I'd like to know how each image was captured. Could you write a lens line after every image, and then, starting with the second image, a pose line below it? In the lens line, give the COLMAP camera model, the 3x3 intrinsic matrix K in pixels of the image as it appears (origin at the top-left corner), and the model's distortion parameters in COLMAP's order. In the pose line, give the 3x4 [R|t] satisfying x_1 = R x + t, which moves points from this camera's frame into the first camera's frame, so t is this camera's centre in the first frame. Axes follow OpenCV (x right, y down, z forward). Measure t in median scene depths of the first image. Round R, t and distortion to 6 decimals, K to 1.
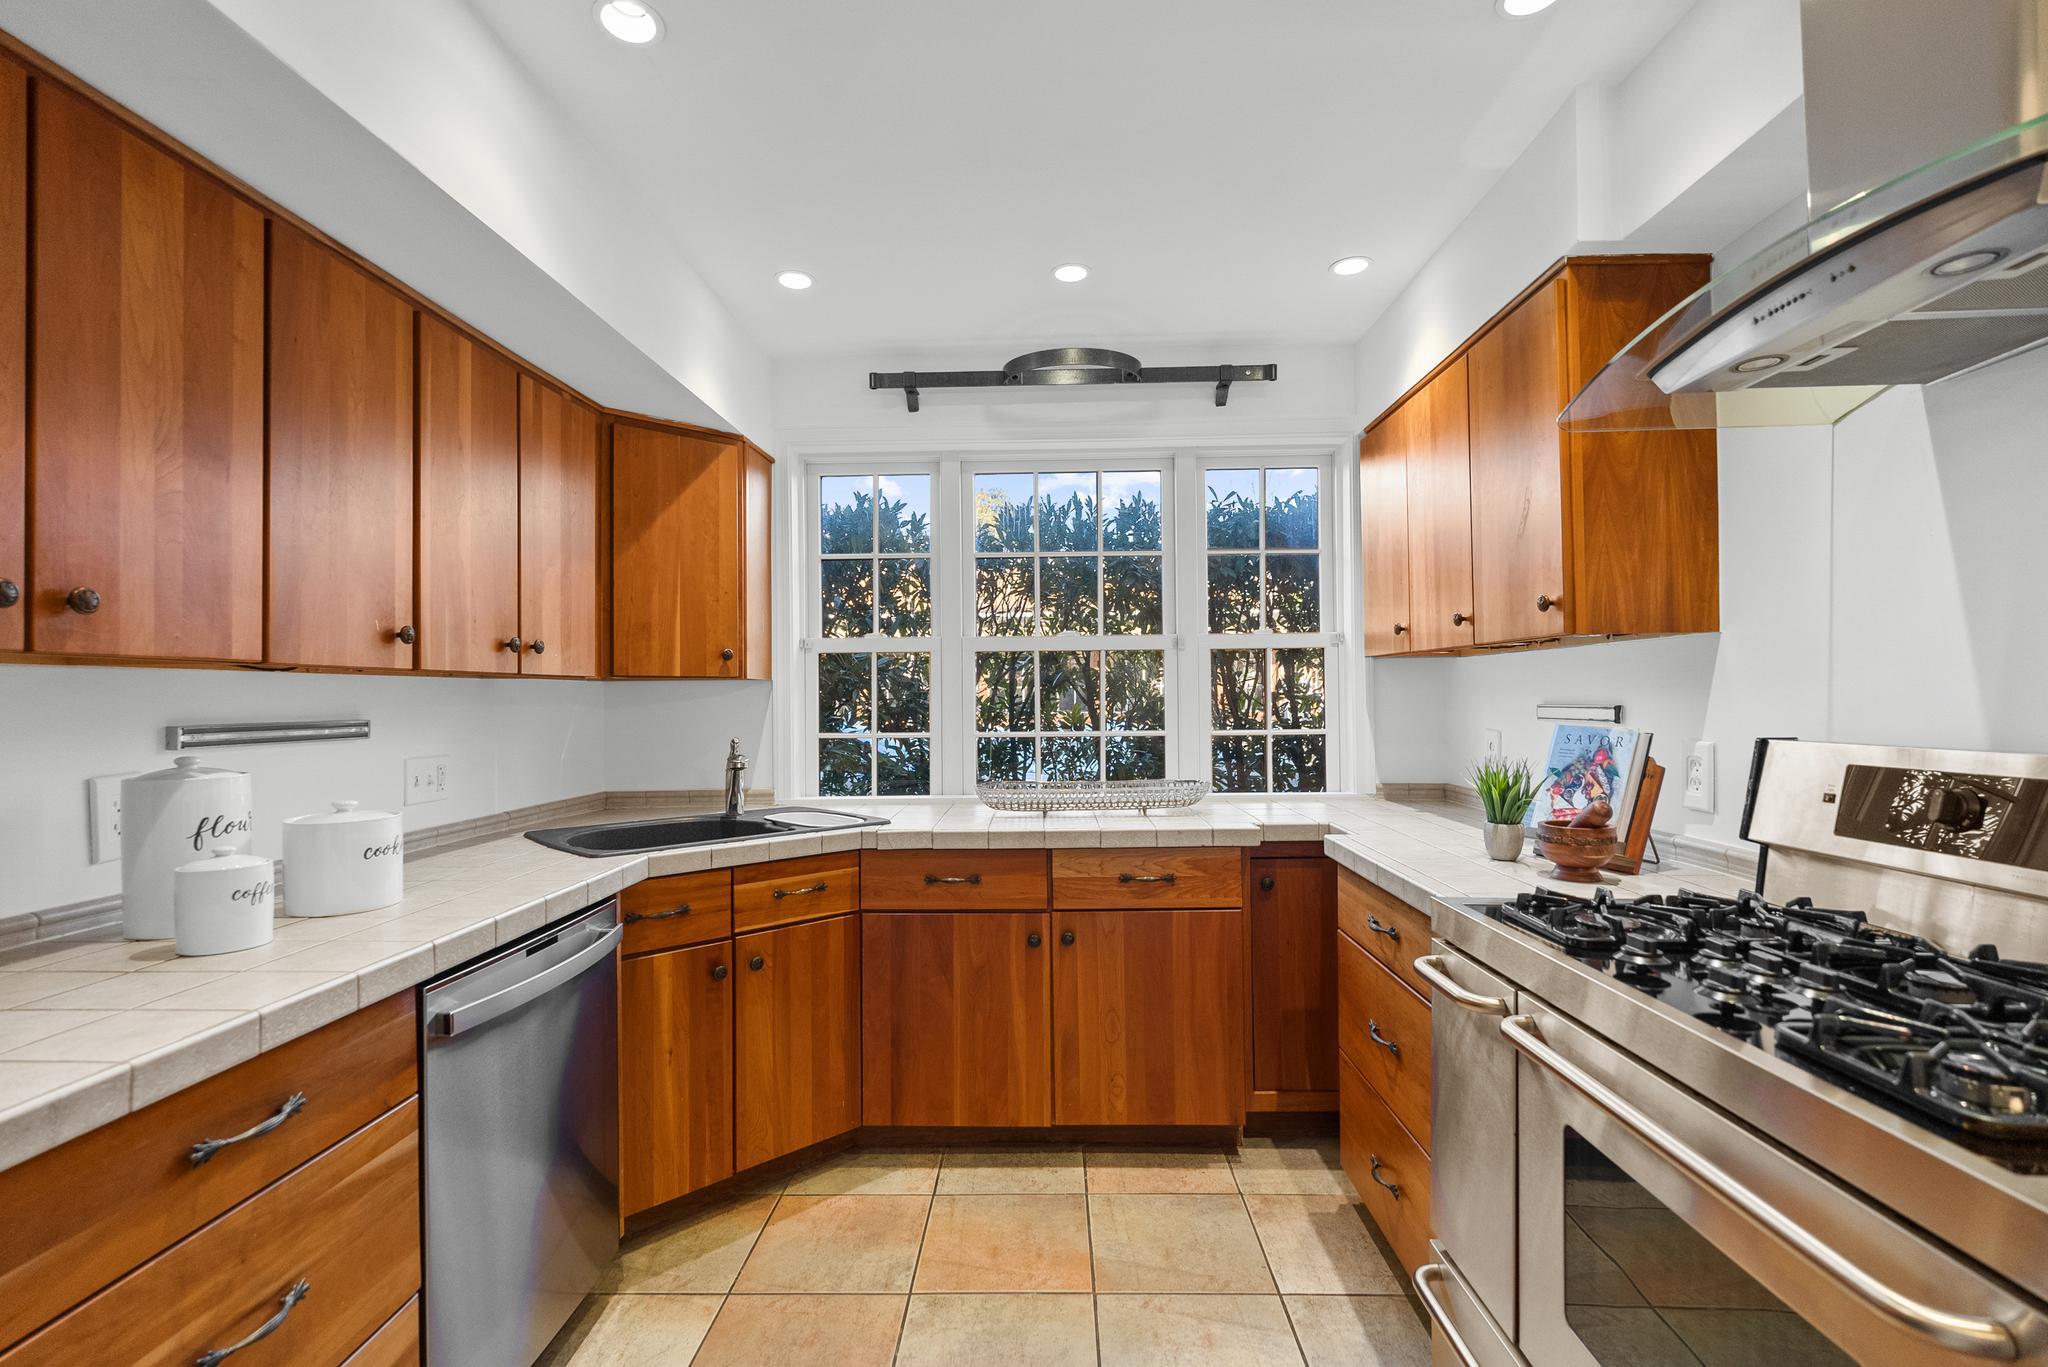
lens RADIAL K [[917.2, 0, 1024.5], [0, 917.2, 678.6], [0, 0, 1]] dist [-0.004778, 0.000257]
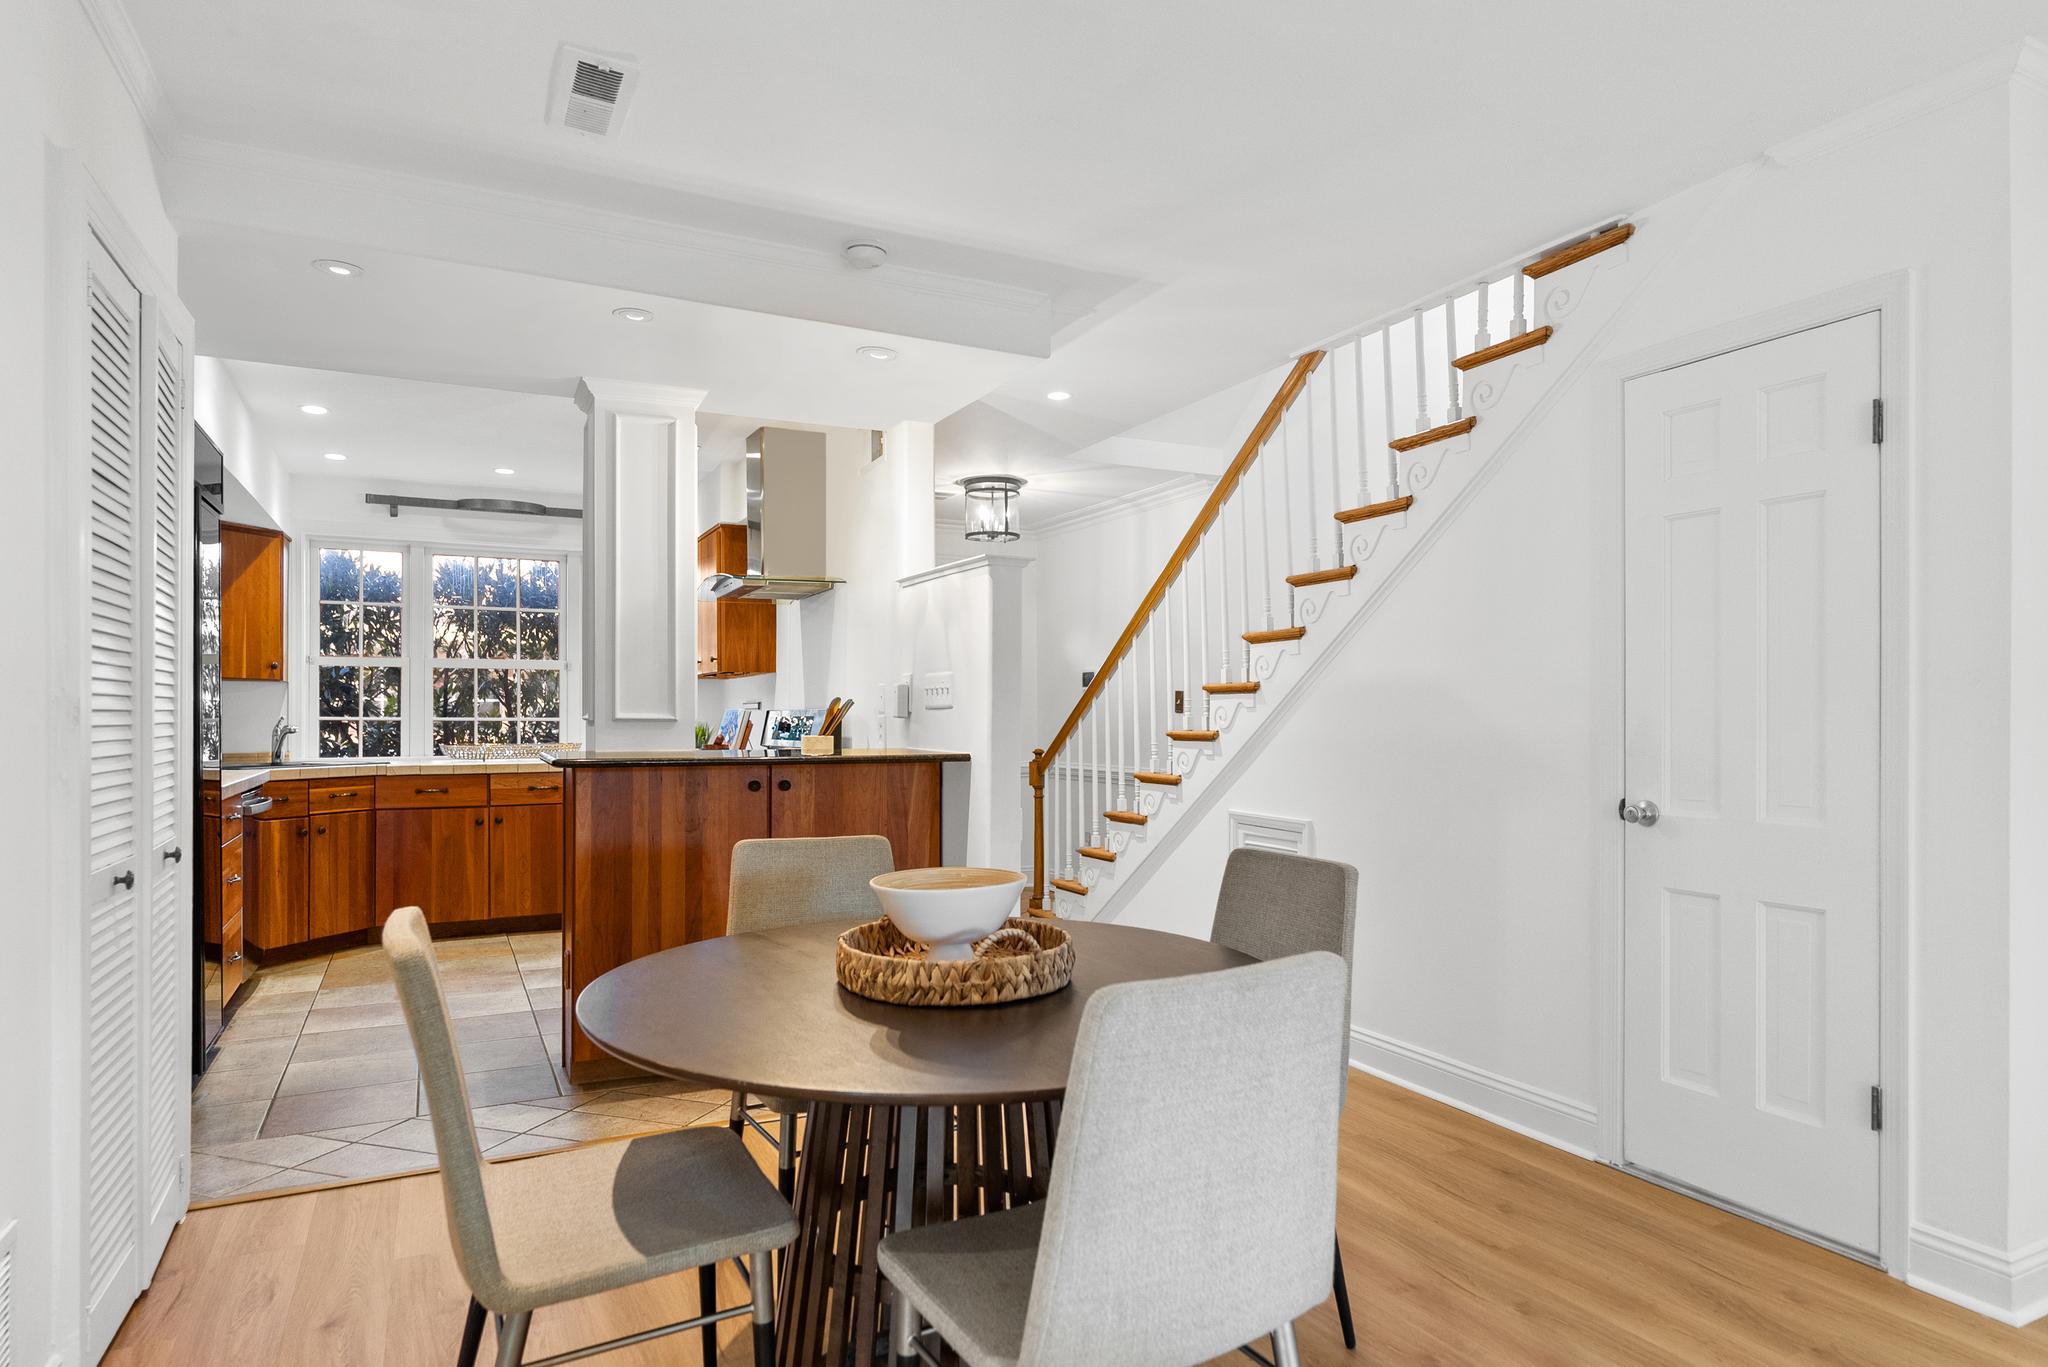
lens RADIAL K [[1174.4, 0, 1019.6], [0, 1174.4, 727.6], [0, 0, 1]] dist [-0.002839, -0.001238]
pose [[0.881441, 0.007442, 0.472235, -0.143775], [-0.019311, 0.999608, 0.020292, 0.017184], [-0.471899, -0.027006, 0.881239, -1.571486]]
